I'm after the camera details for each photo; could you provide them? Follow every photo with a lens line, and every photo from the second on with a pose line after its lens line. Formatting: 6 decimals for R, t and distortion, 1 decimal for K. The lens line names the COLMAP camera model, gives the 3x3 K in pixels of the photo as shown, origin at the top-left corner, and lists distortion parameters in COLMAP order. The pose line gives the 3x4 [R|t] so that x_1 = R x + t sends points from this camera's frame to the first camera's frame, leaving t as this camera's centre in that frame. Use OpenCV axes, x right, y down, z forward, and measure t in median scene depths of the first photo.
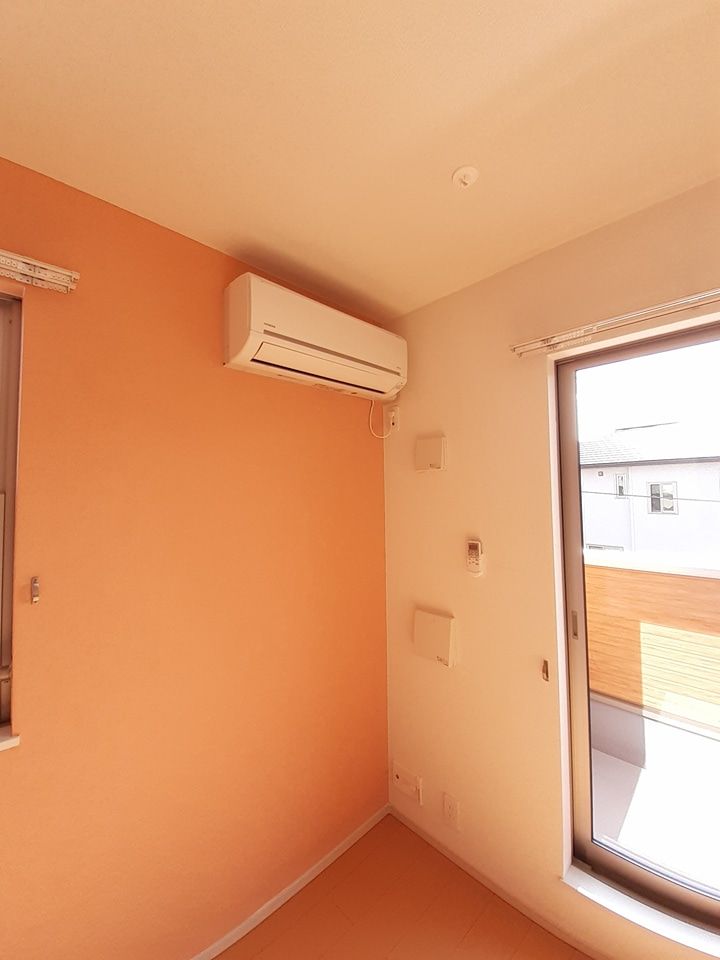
lens RADIAL K [[374.2, 0, 361.1], [0, 374.2, 474.6], [0, 0, 1]] dist [0.000168, -0.000067]
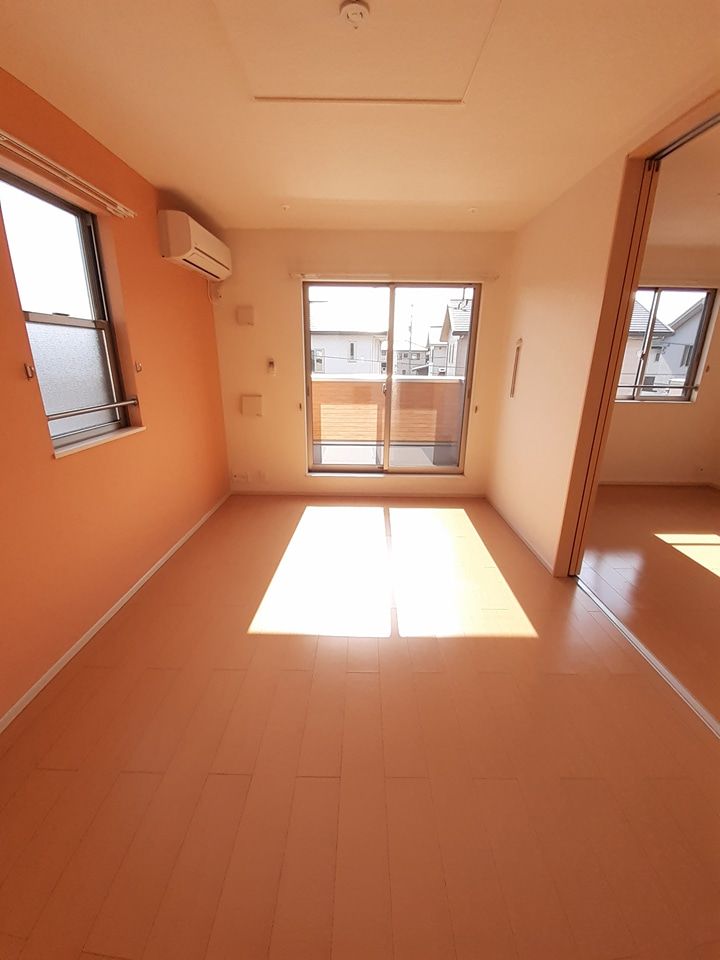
lens RADIAL K [[374.2, 0, 361.1], [0, 374.2, 474.6], [0, 0, 1]] dist [0.000168, -0.000067]
pose [[0.697888, -0.191854, 0.690032, -0.964376], [-0.057815, 0.945219, 0.321277, 0.065375], [-0.713870, -0.264109, 0.648565, -0.997948]]
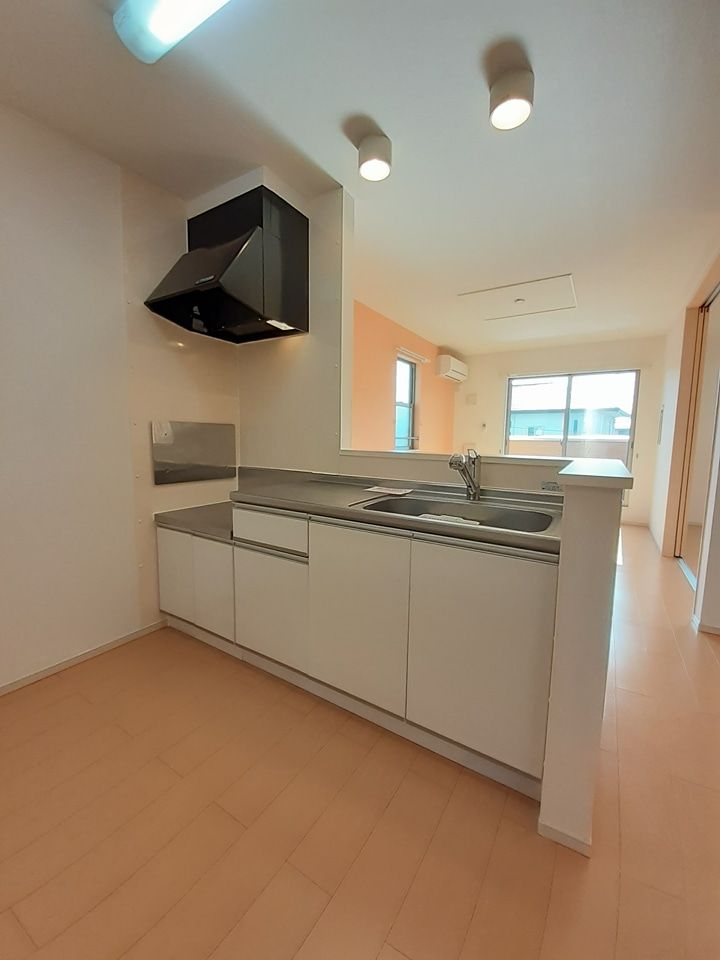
lens RADIAL K [[374.2, 0, 361.1], [0, 374.2, 474.6], [0, 0, 1]] dist [0.000168, -0.000067]
pose [[0.972283, 0.001182, 0.233805, -1.735799], [-0.037377, 0.987913, 0.150435, 0.157849], [-0.230802, -0.155005, 0.960575, -2.366996]]
